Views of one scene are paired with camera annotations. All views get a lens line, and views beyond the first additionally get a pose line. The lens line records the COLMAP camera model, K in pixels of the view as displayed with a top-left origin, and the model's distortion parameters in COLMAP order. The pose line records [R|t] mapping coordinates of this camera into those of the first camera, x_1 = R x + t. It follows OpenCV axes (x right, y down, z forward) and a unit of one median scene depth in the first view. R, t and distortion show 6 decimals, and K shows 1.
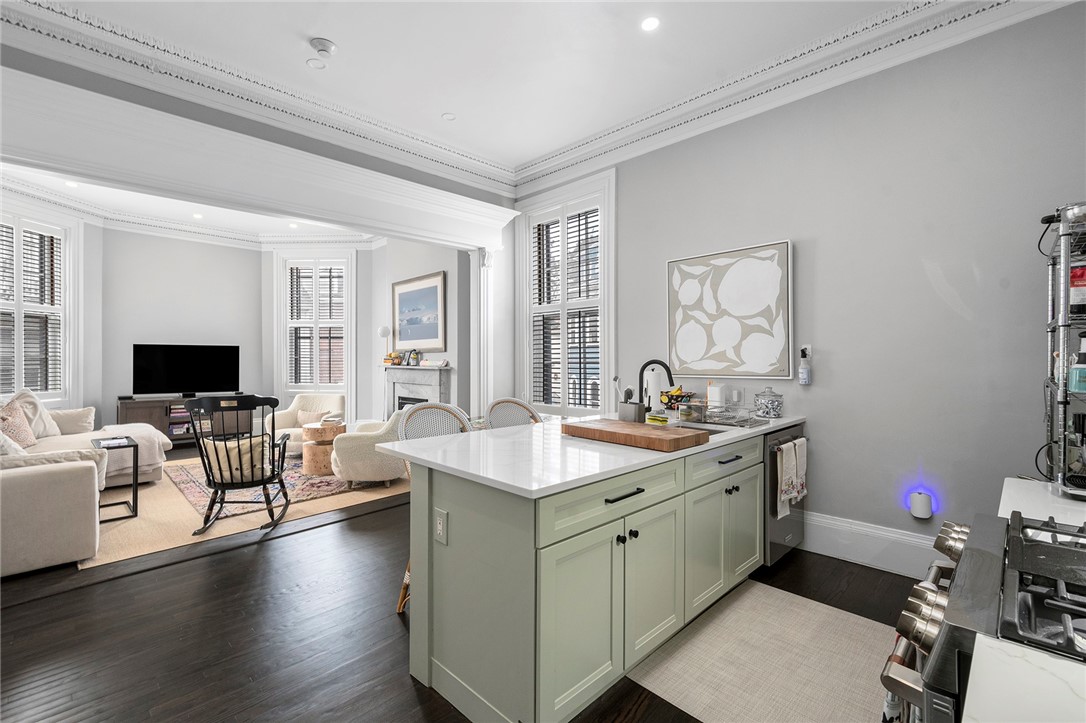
lens RADIAL K [[484.5, 0, 542.5], [0, 484.5, 357.9], [0, 0, 1]] dist [0.013890, -0.000121]
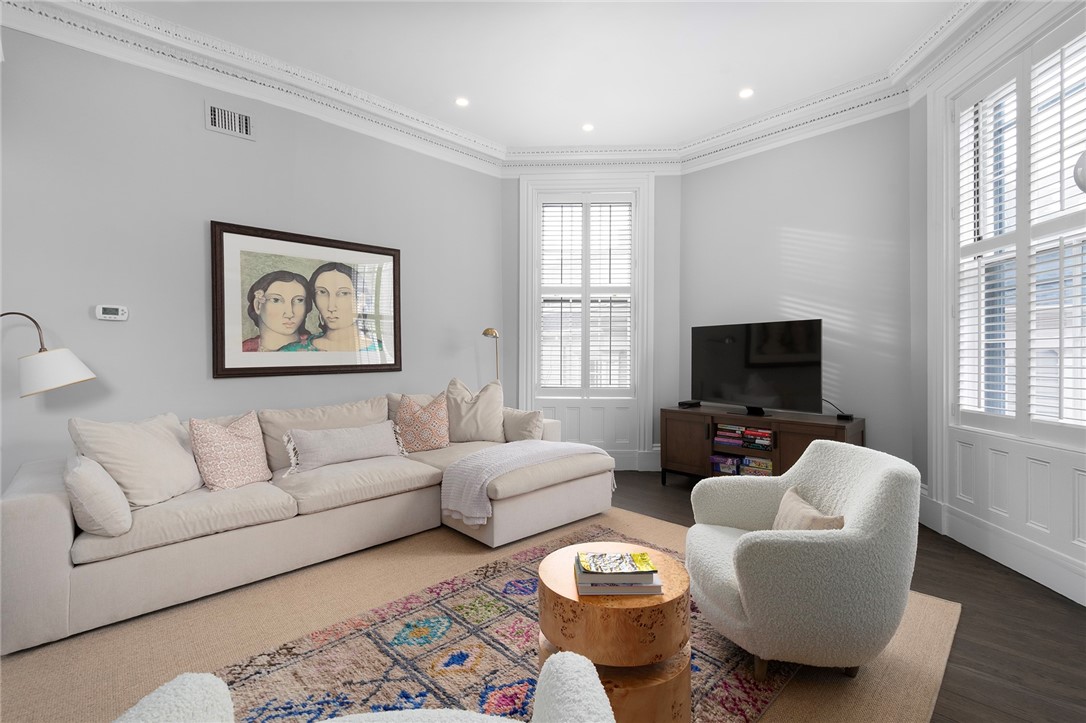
lens RADIAL K [[485.9, 0, 540.2], [0, 485.9, 356.4], [0, 0, 1]] dist [-0.000672, -0.000030]
pose [[-0.001016, -0.004908, -0.999987, -0.240386], [-0.007044, 0.999963, -0.004901, 0.029041], [0.999975, 0.007039, -0.001051, 1.260066]]
